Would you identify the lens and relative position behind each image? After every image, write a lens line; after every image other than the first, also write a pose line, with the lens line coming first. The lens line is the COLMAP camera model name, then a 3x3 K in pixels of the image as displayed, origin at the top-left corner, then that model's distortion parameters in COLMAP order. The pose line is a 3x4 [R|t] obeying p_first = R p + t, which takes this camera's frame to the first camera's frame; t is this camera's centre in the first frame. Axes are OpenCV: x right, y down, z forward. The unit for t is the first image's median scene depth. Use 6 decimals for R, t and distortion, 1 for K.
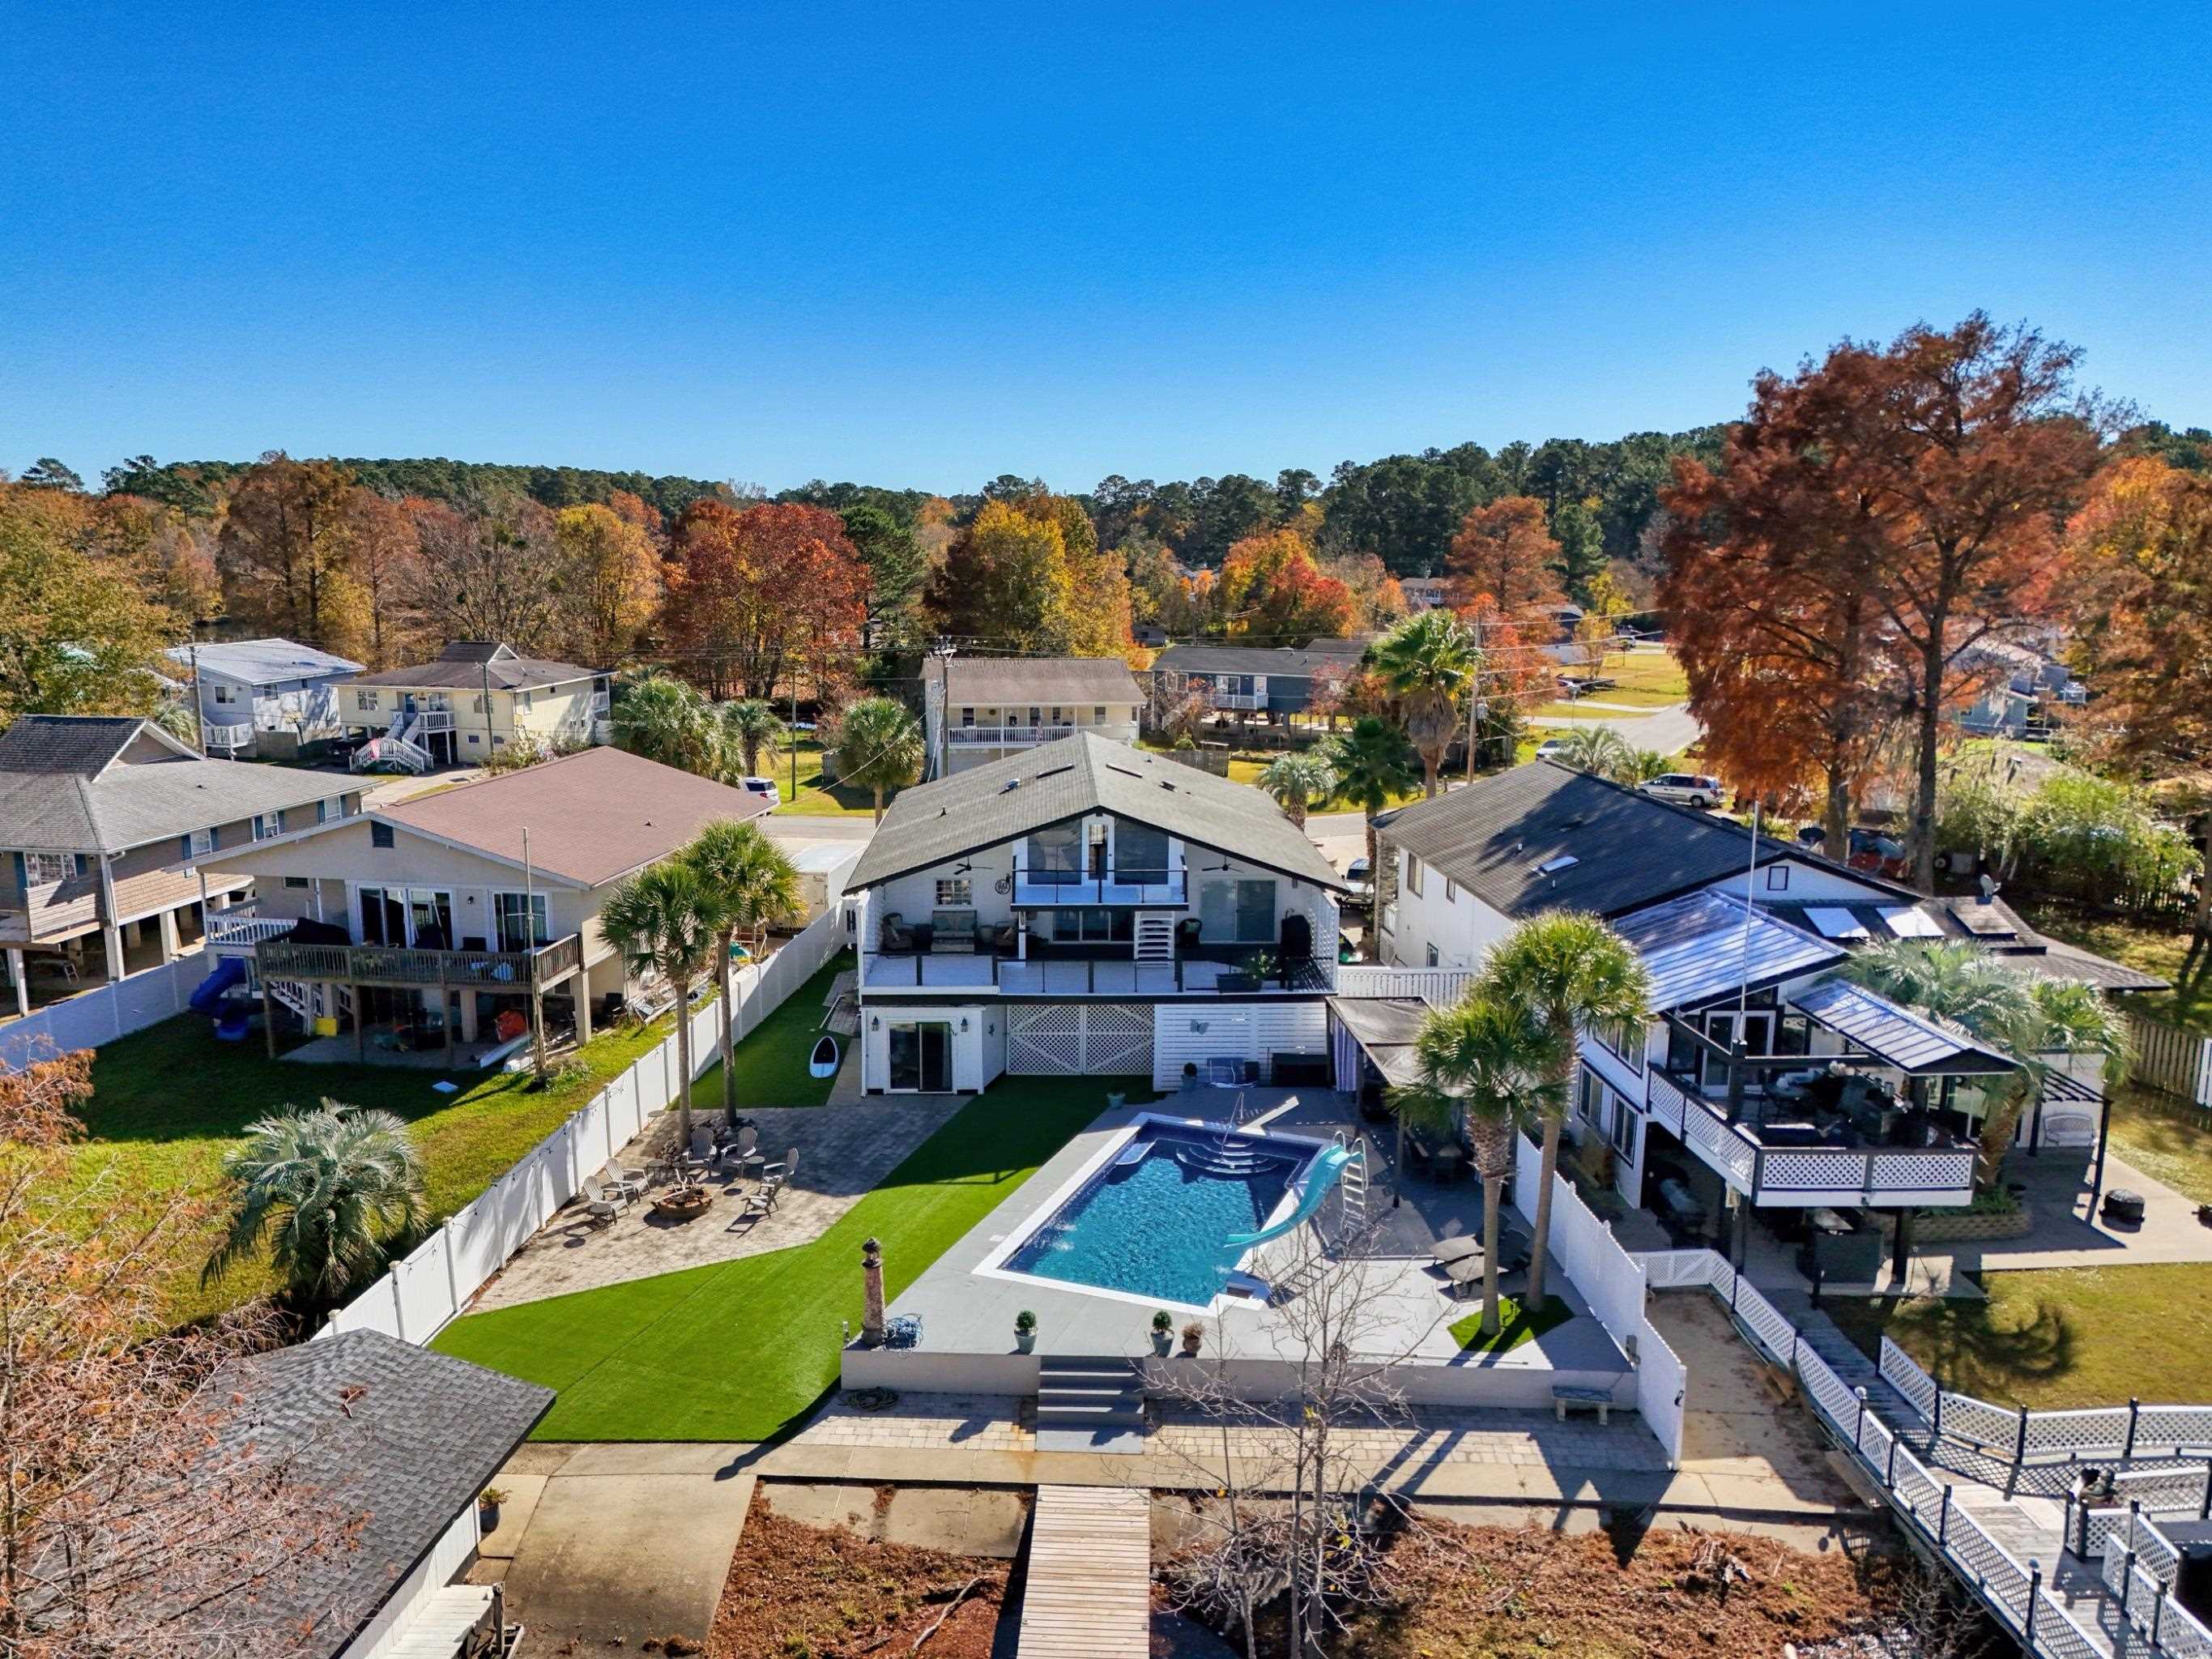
lens RADIAL K [[1546.5, 0, 1106.0], [0, 1546.5, 829.5], [0, 0, 1]] dist [0.011081, -0.002387]
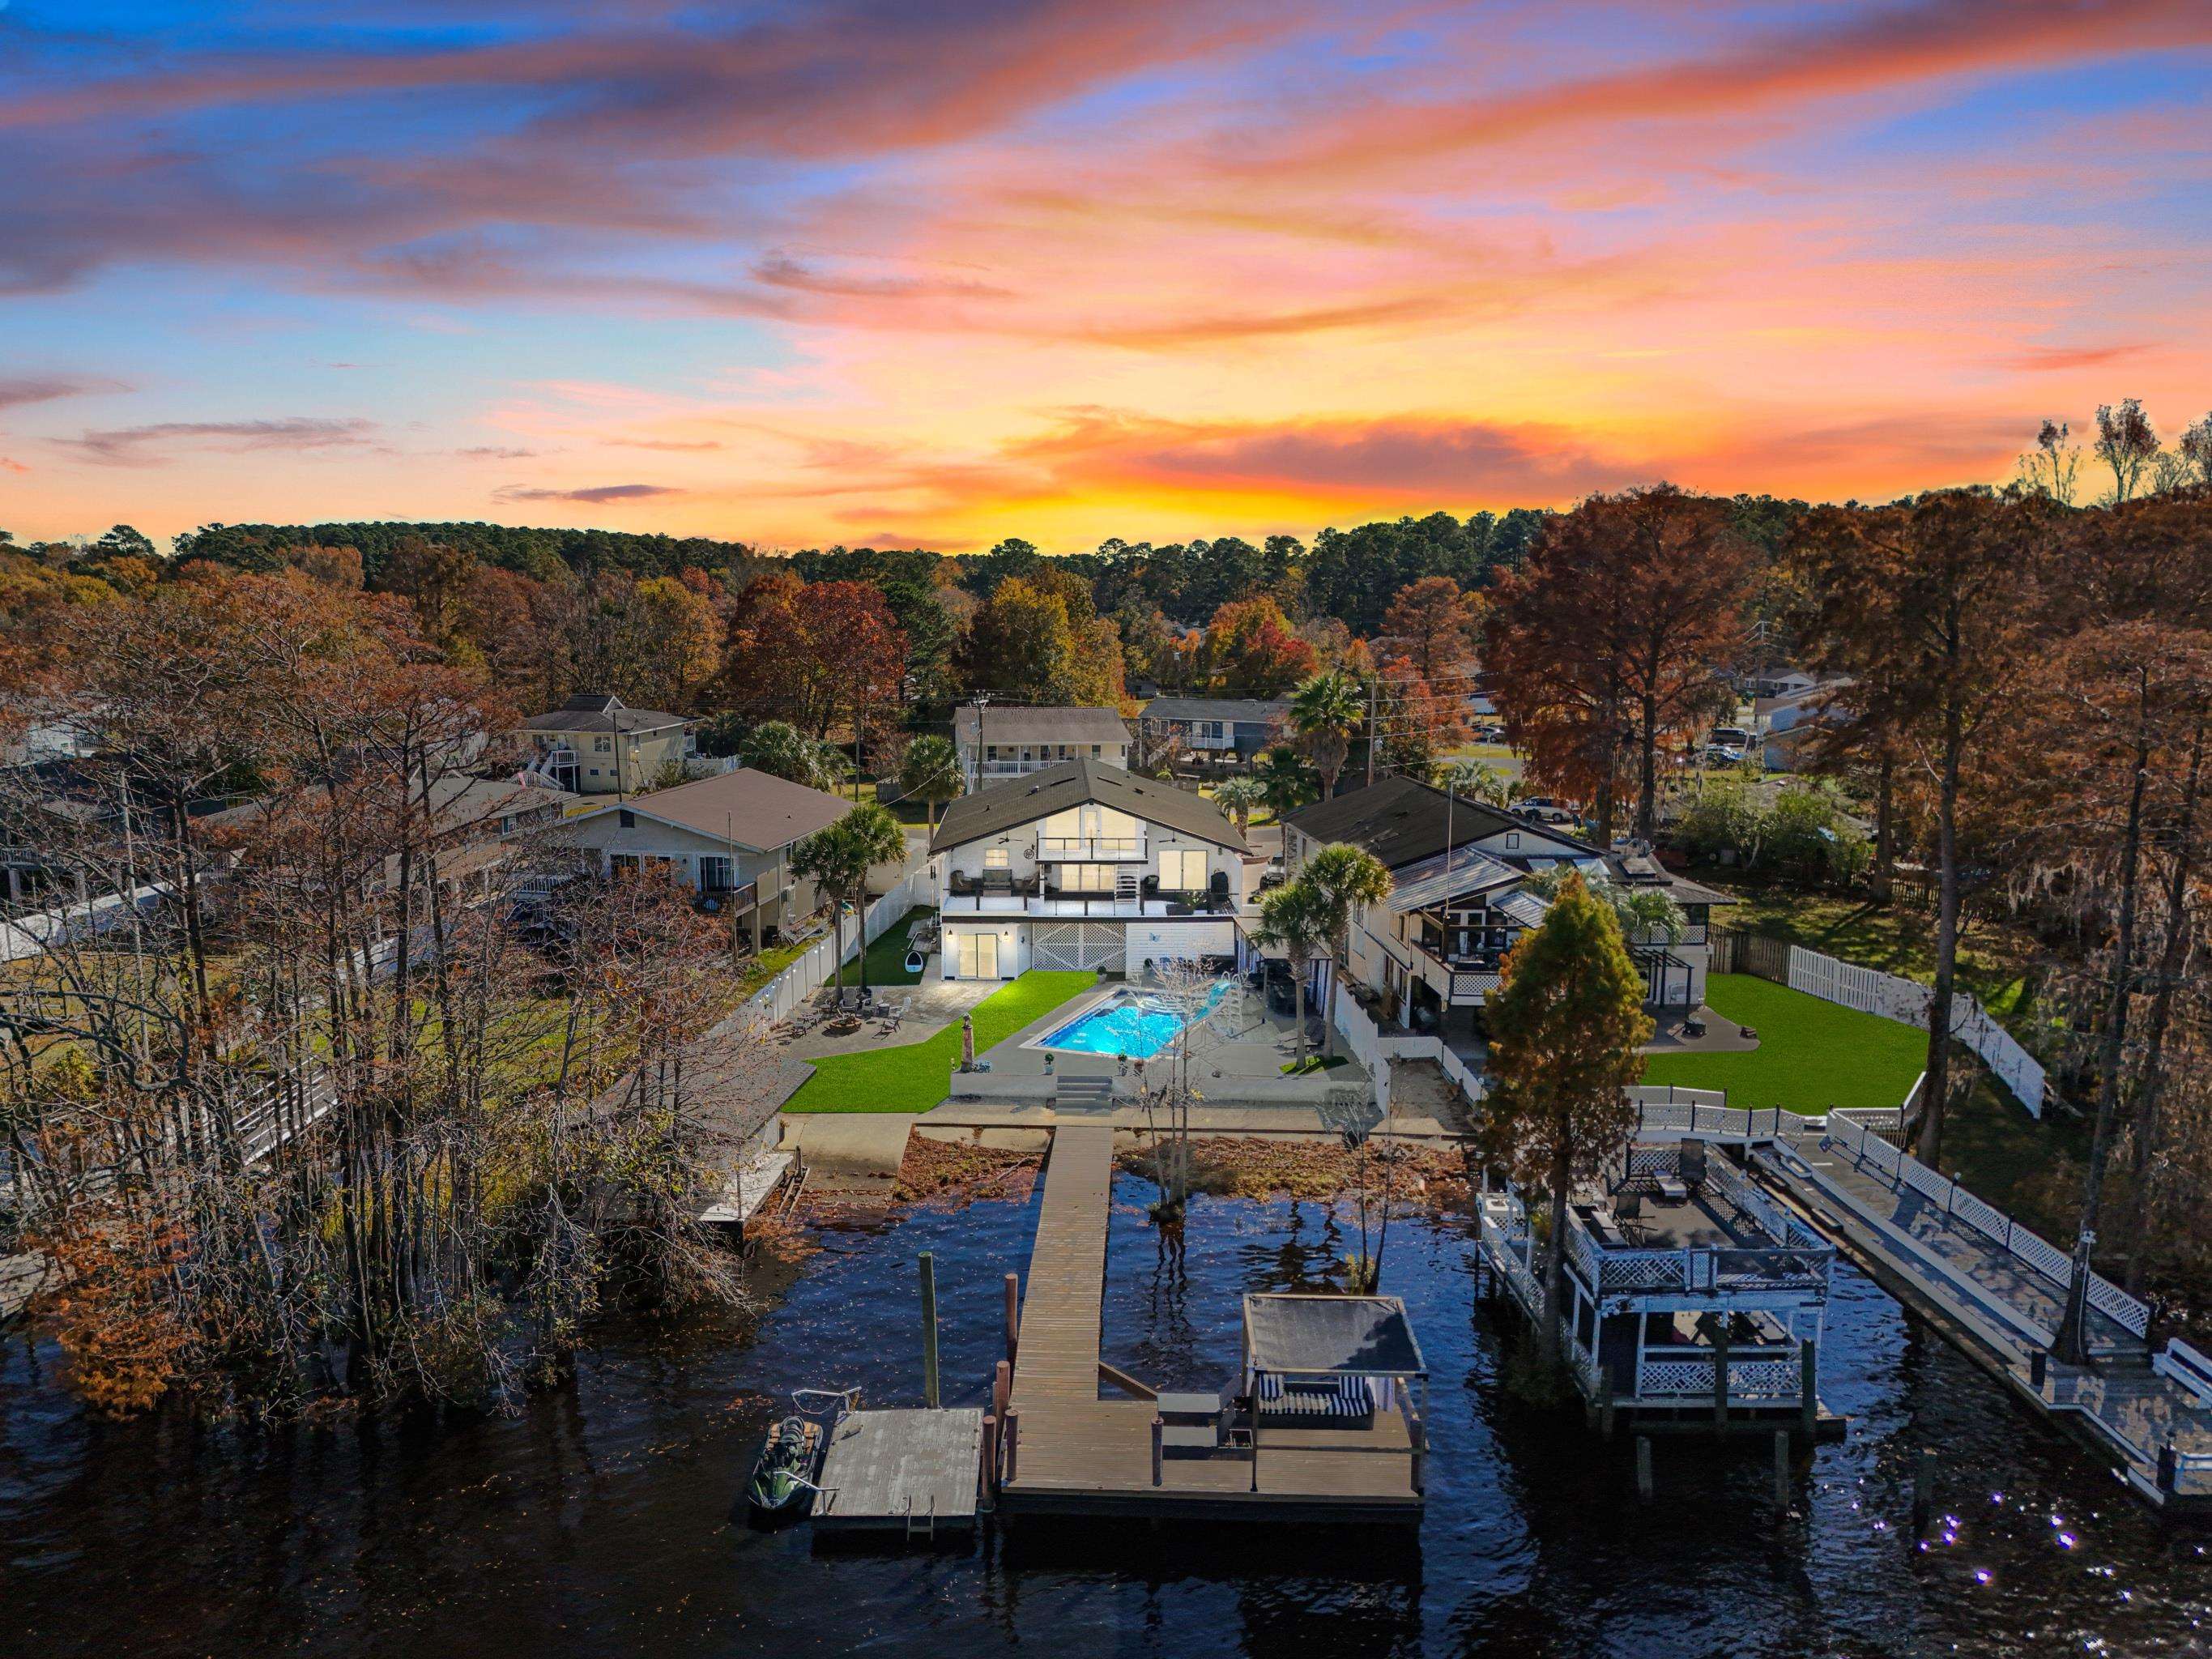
lens RADIAL K [[1543.5, 0, 1106.0], [0, 1543.5, 829.5], [0, 0, 1]] dist [-0.003903, 0.001119]
pose [[0.999999, 0.000168, -0.001075, 0.004478], [-0.000204, 0.999444, -0.033328, 0.025575], [0.001069, 0.033328, 0.999444, -0.211508]]
